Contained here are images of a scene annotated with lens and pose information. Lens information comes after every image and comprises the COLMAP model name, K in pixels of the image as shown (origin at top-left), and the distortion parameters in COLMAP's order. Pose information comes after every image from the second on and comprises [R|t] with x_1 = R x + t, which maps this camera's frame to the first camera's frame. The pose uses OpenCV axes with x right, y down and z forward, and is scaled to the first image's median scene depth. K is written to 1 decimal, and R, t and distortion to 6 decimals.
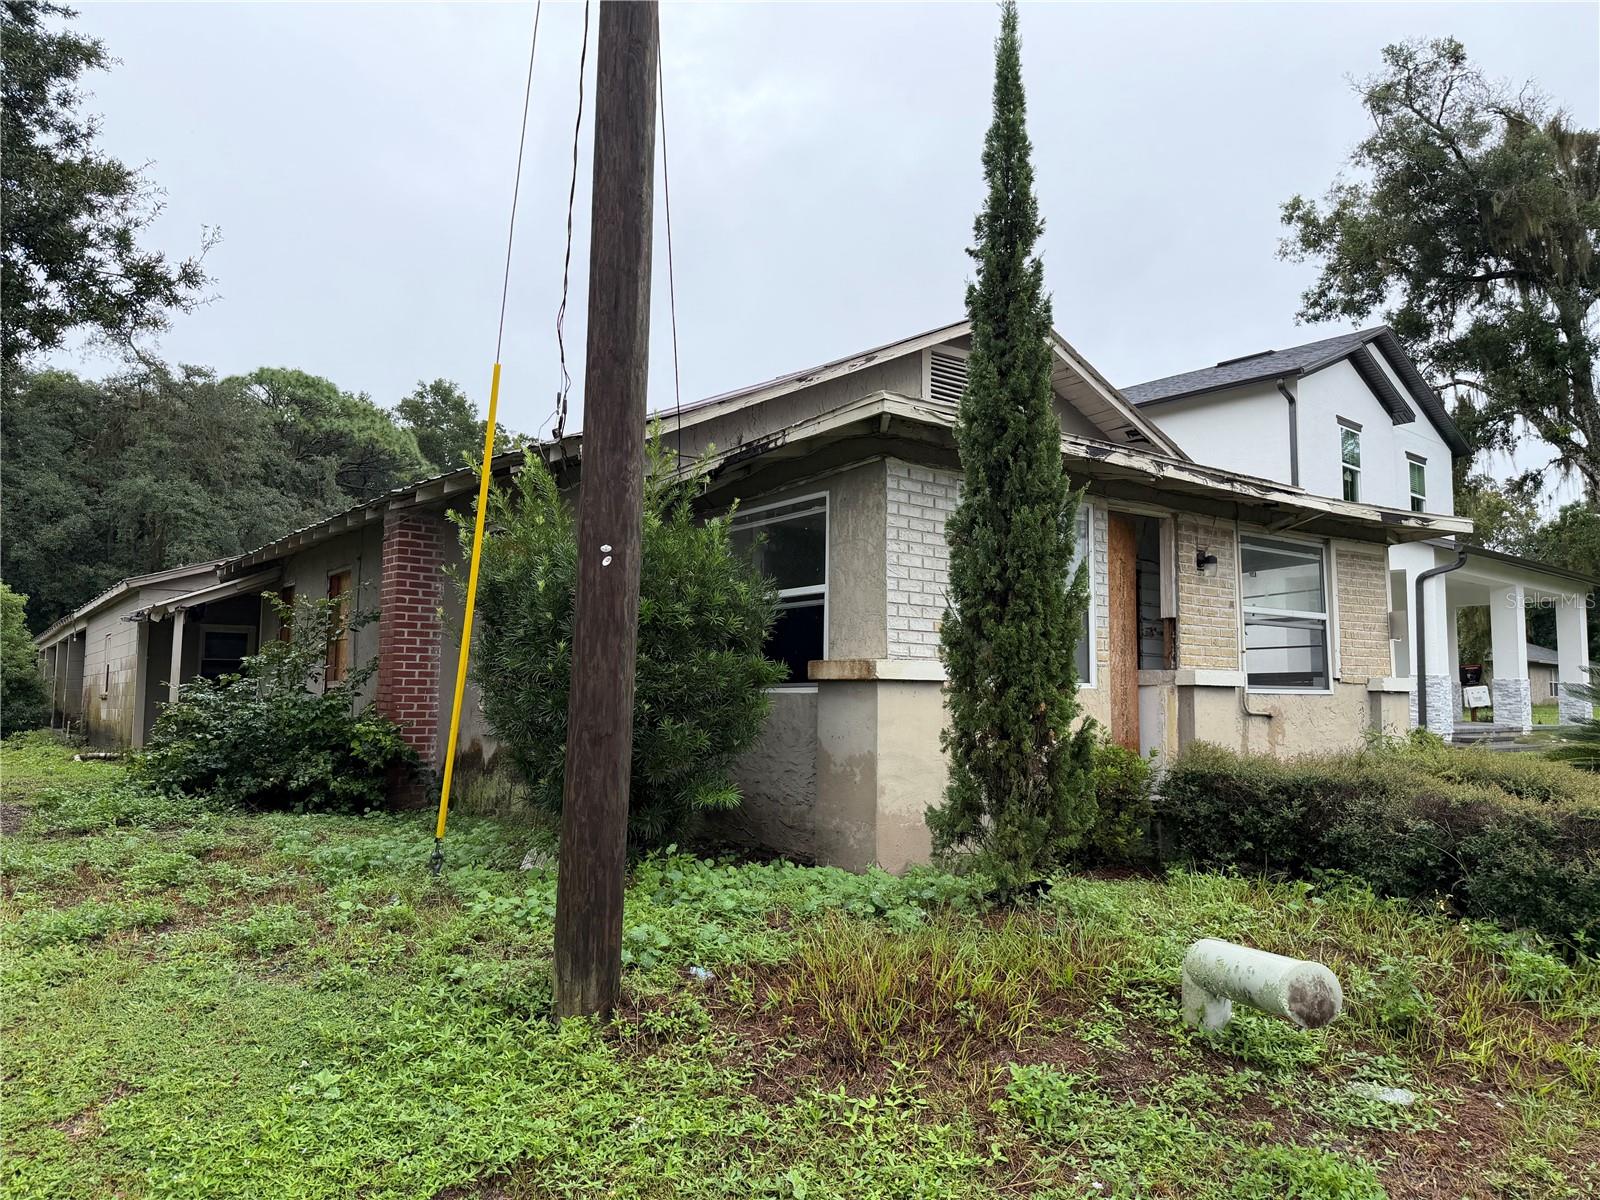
lens RADIAL K [[1124.0, 0, 800.0], [0, 1124.0, 600.0], [0, 0, 1]] dist [0.048791, -0.061450]
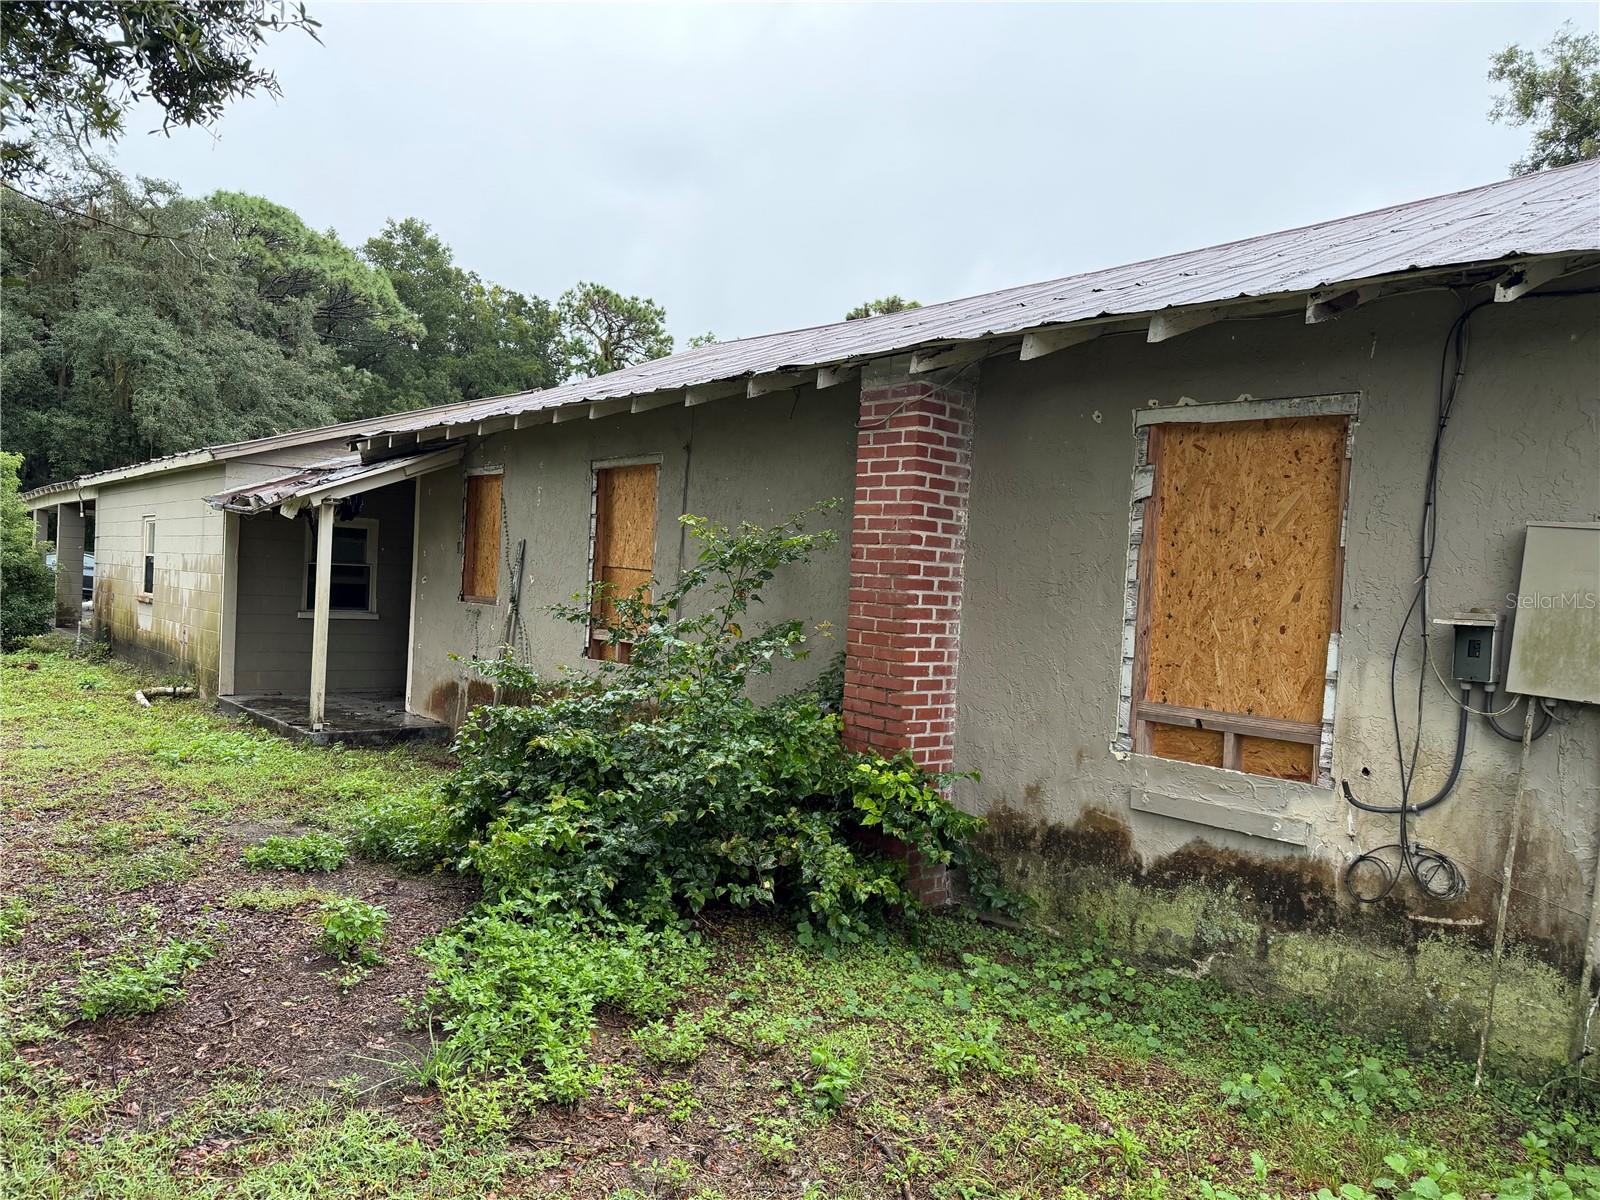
lens RADIAL K [[1160.7, 0, 801.7], [0, 1160.7, 592.1], [0, 0, 1]] dist [0.014041, -0.005737]
pose [[0.997839, 0.043413, 0.049317, -0.117836], [-0.047914, 0.994409, 0.094102, -0.006819], [-0.044956, -0.096262, 0.994340, 0.116305]]
